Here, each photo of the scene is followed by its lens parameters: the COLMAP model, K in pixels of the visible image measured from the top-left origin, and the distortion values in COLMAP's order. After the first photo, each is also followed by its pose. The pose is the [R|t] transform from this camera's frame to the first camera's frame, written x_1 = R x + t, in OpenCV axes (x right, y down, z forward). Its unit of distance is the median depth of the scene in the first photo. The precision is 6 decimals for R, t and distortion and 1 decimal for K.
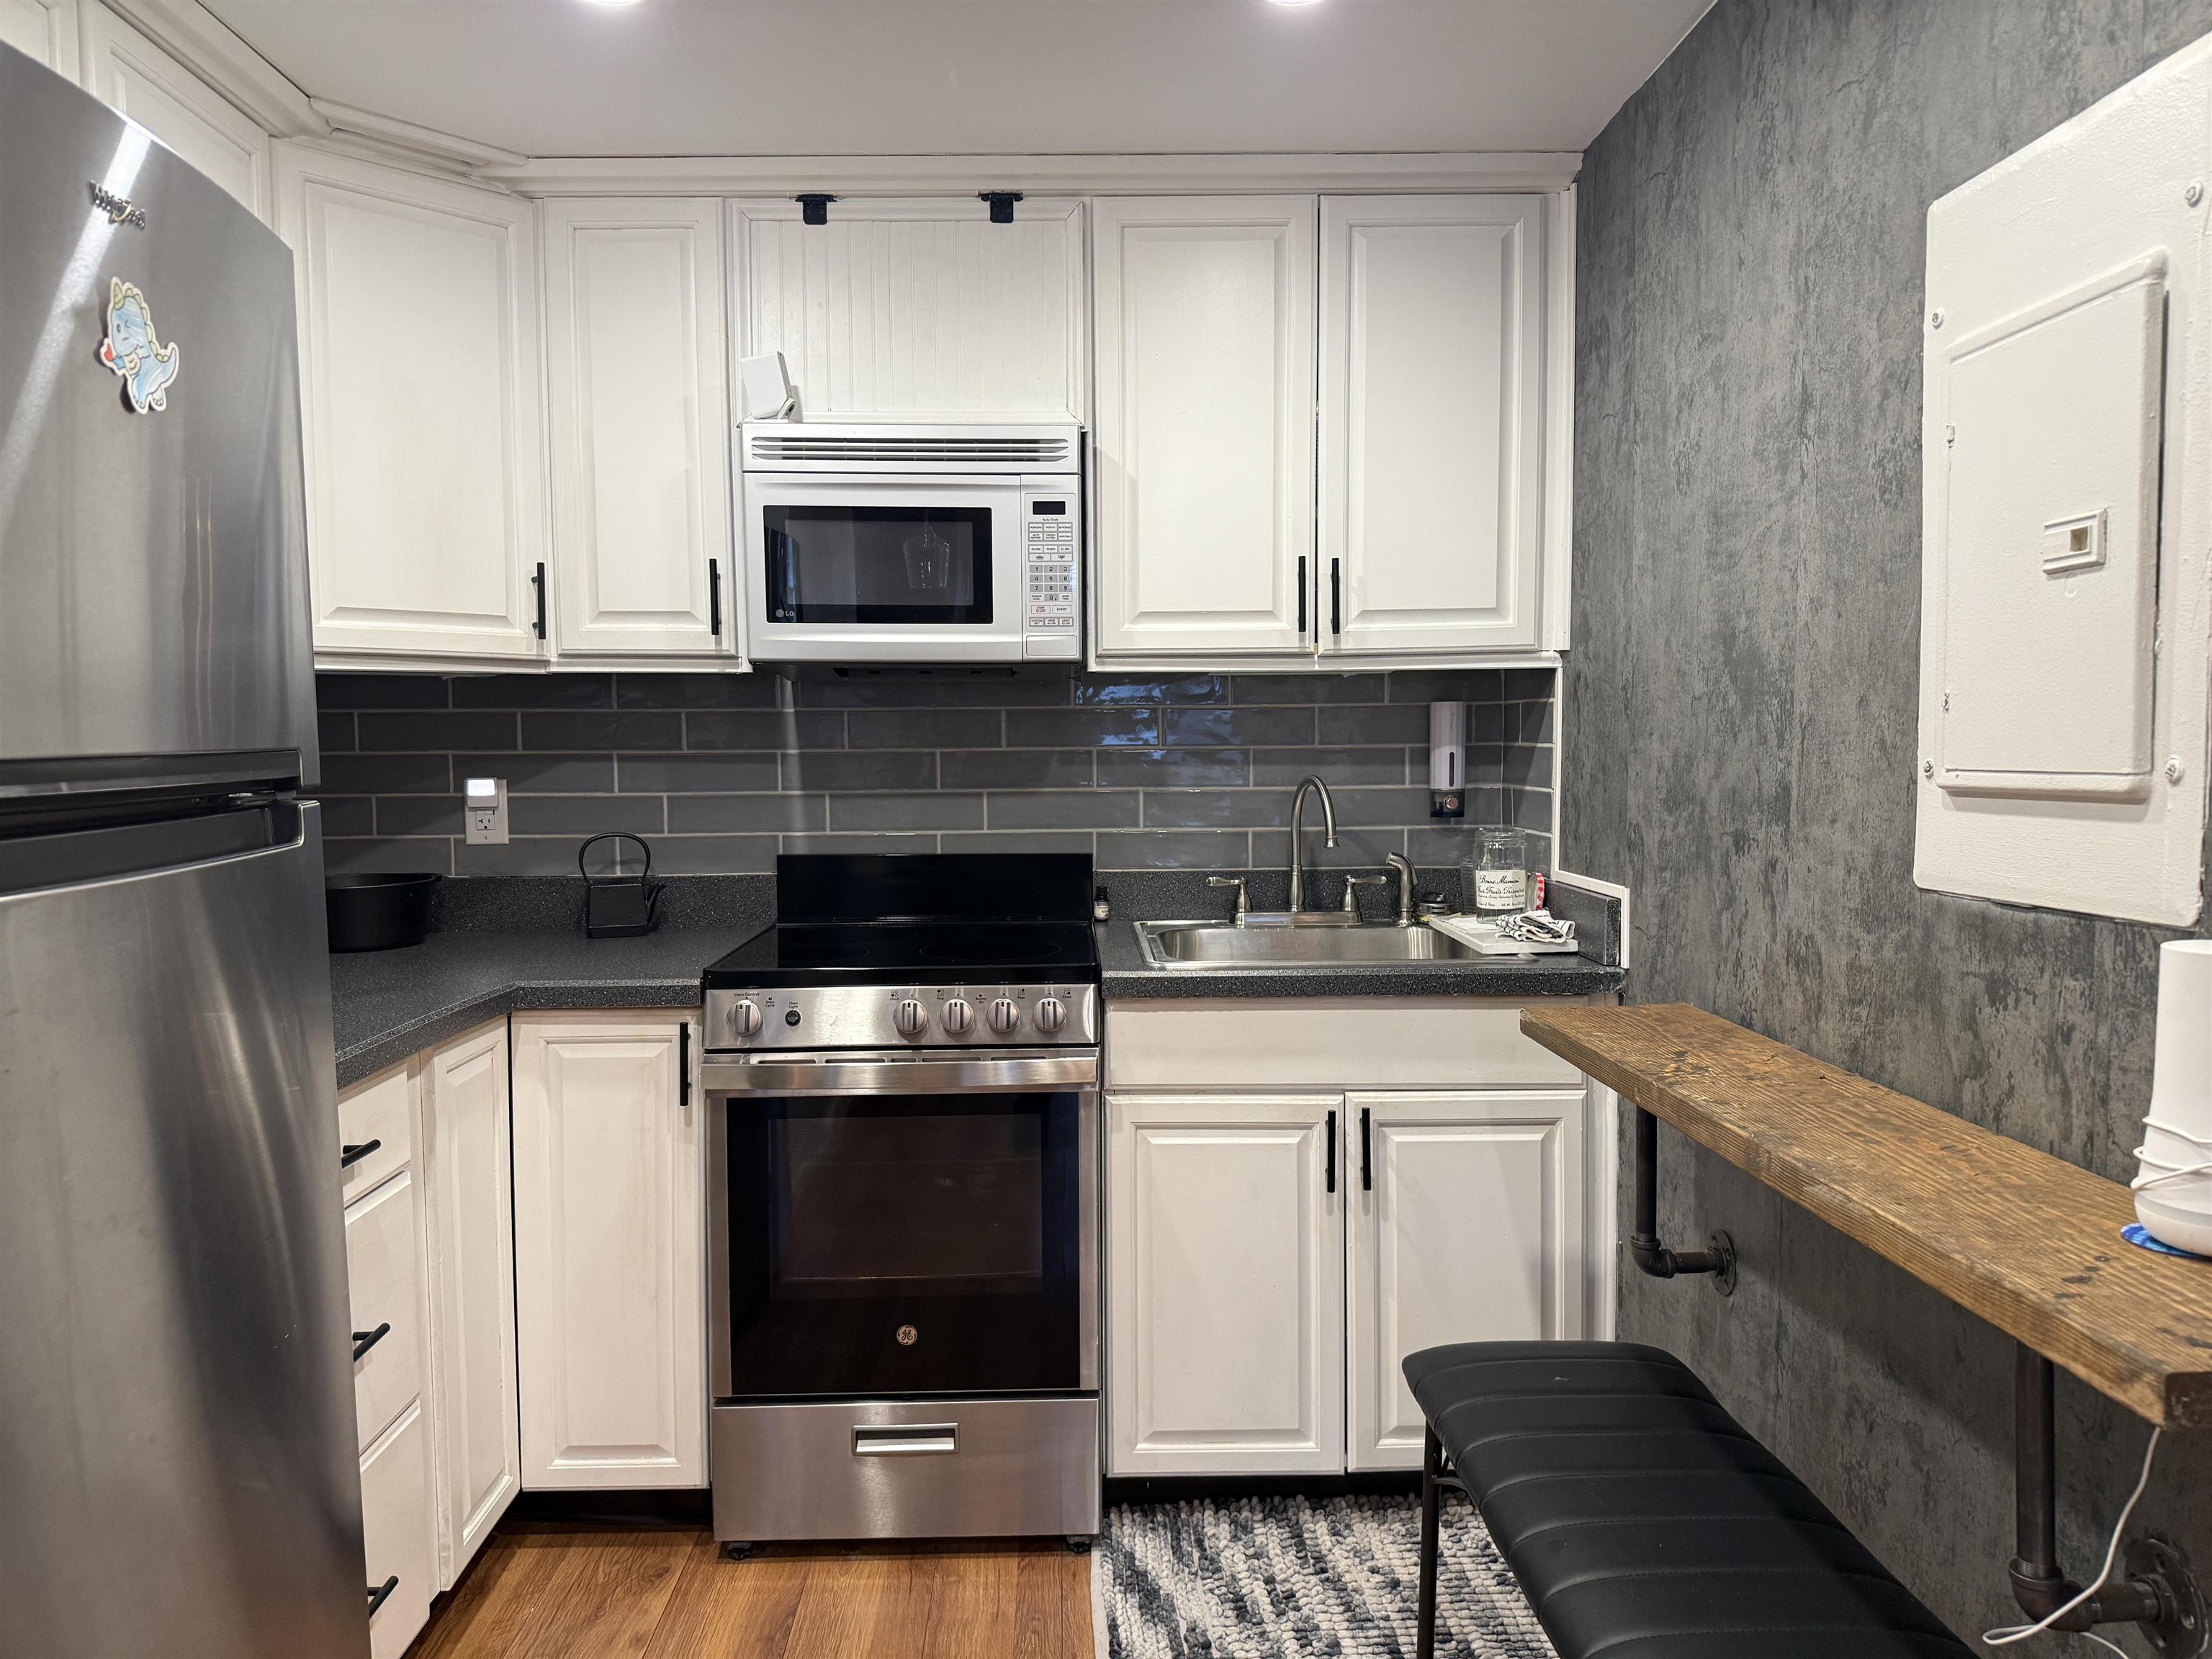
lens RADIAL K [[1550.8, 0, 1107.0], [0, 1550.8, 839.3], [0, 0, 1]] dist [0.052247, -0.070445]
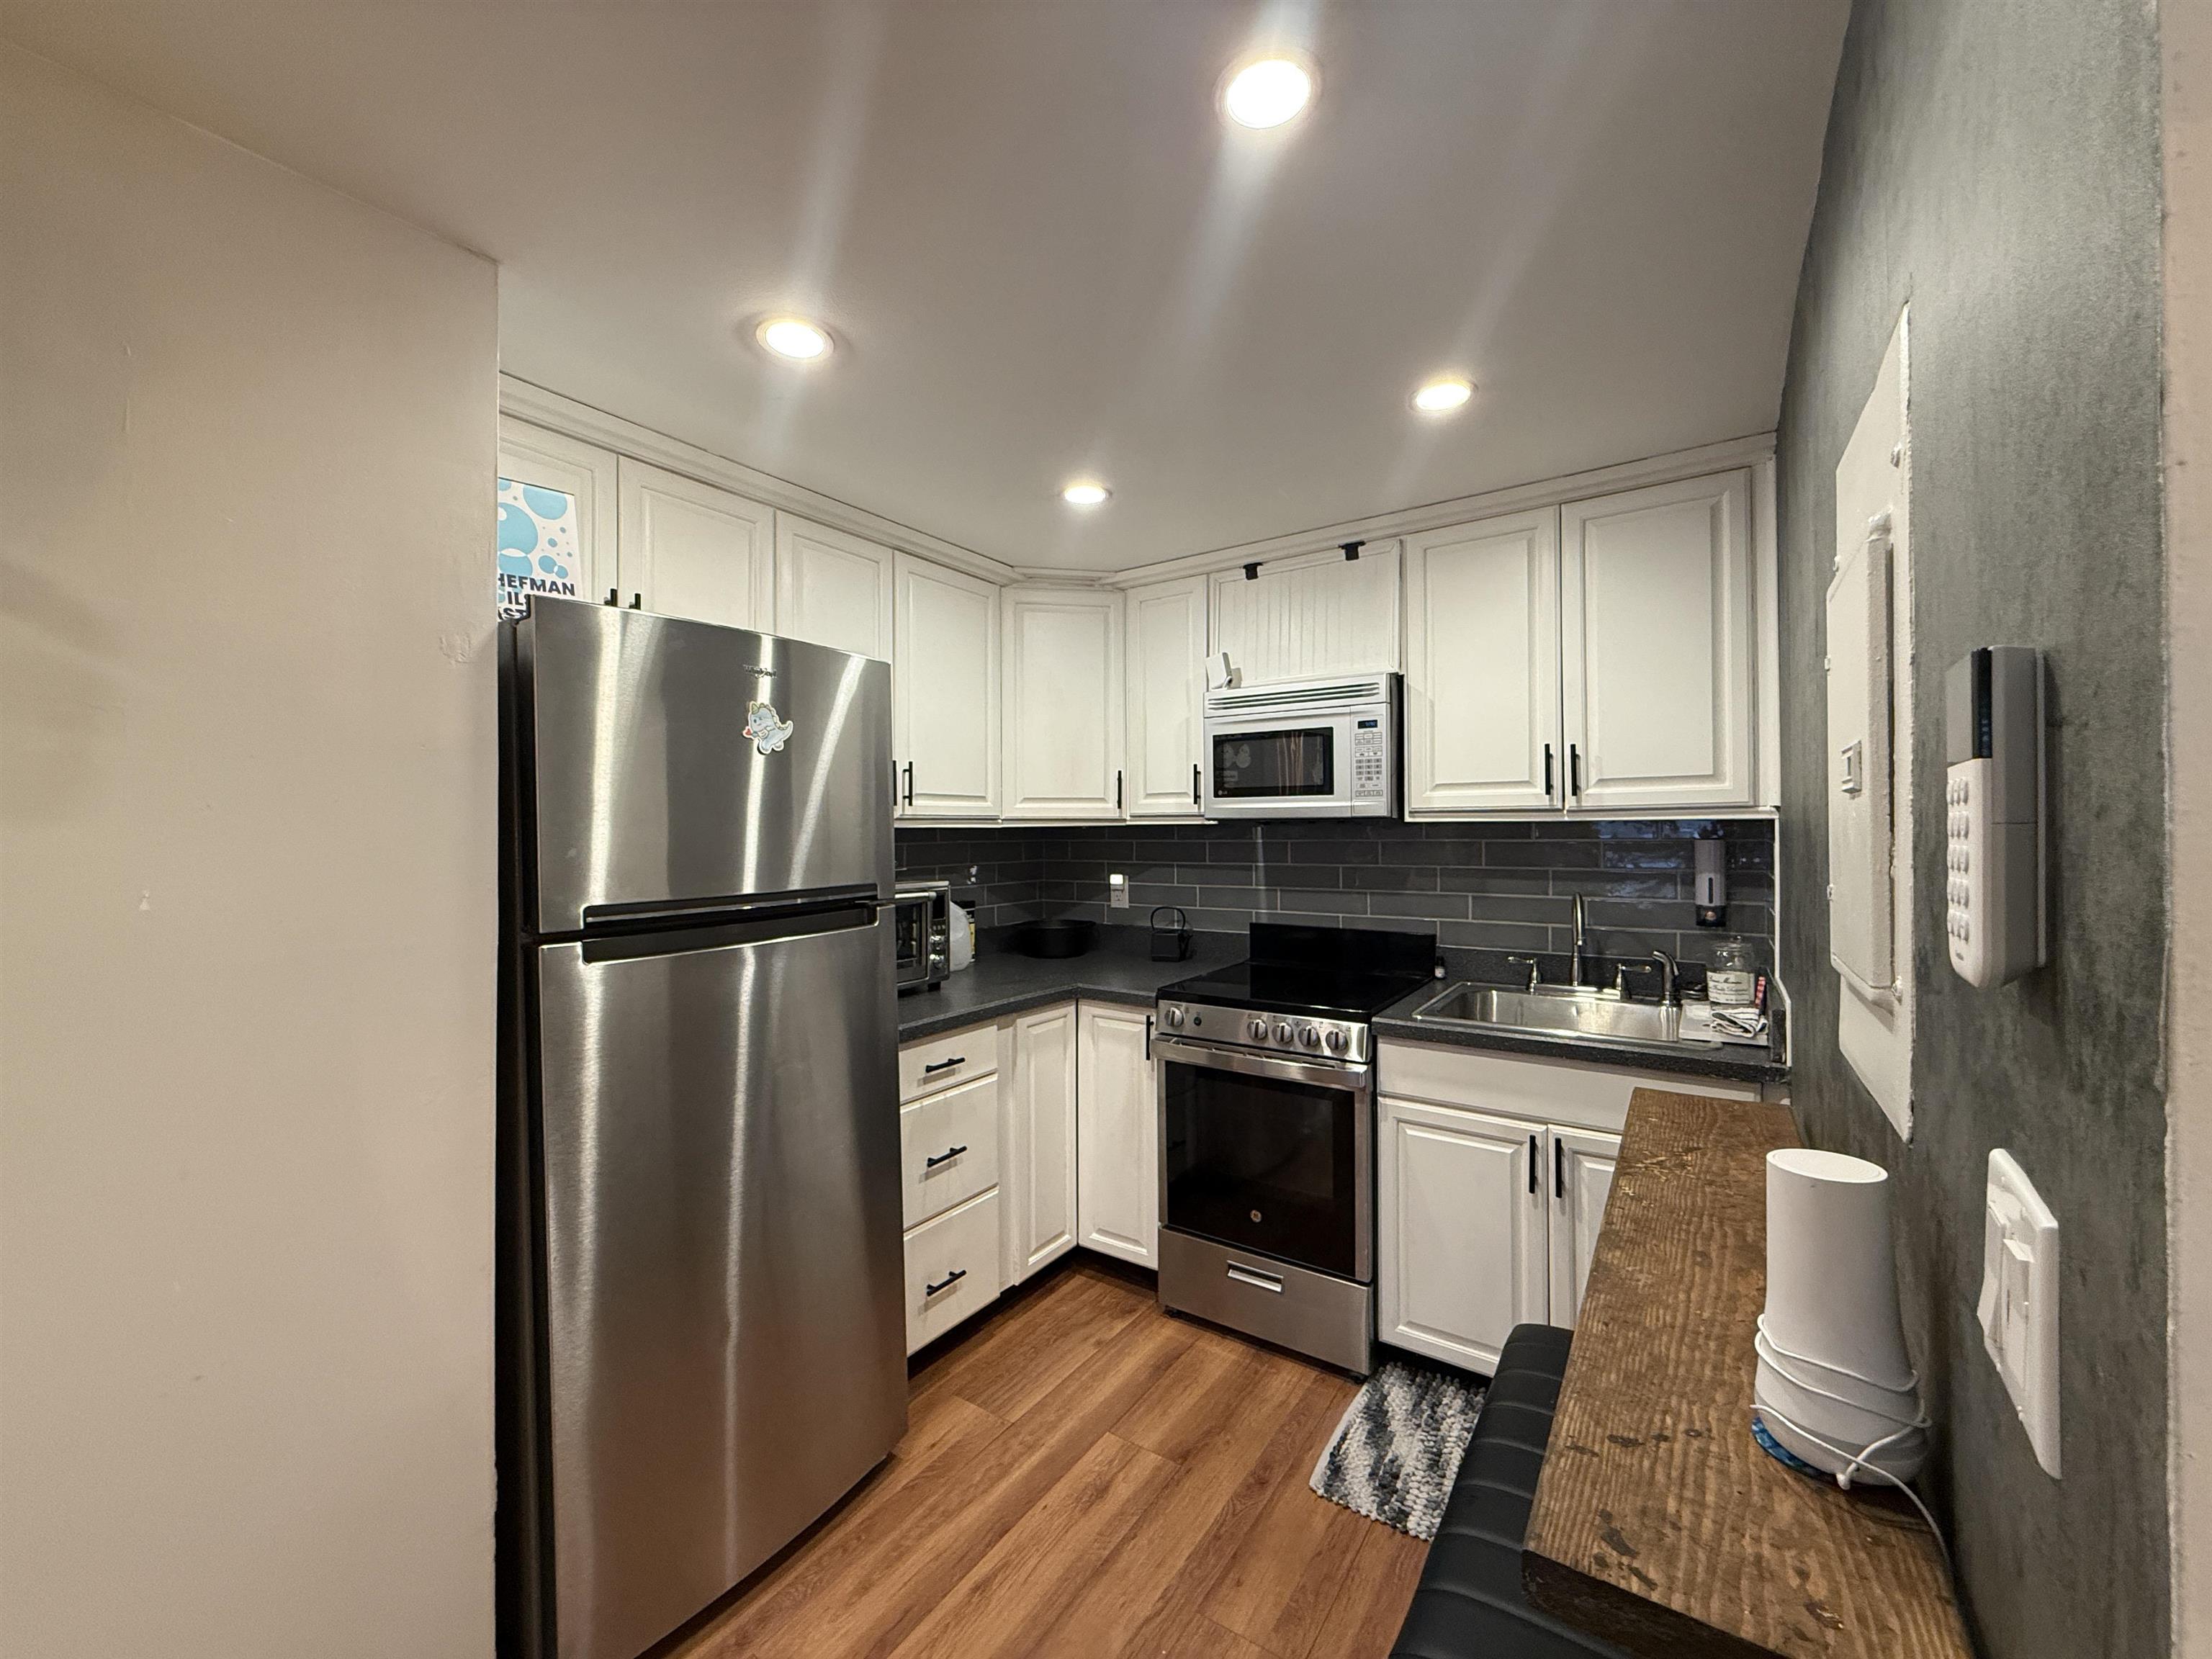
lens RADIAL K [[876.4, 0, 1101.0], [0, 876.4, 829.7], [0, 0, 1]] dist [-0.002717, 0.000045]
pose [[0.809704, 0.001691, -0.586837, 0.287421], [-0.036946, 0.998159, -0.048100, -0.050322], [0.585675, 0.060628, 0.808275, 0.097186]]
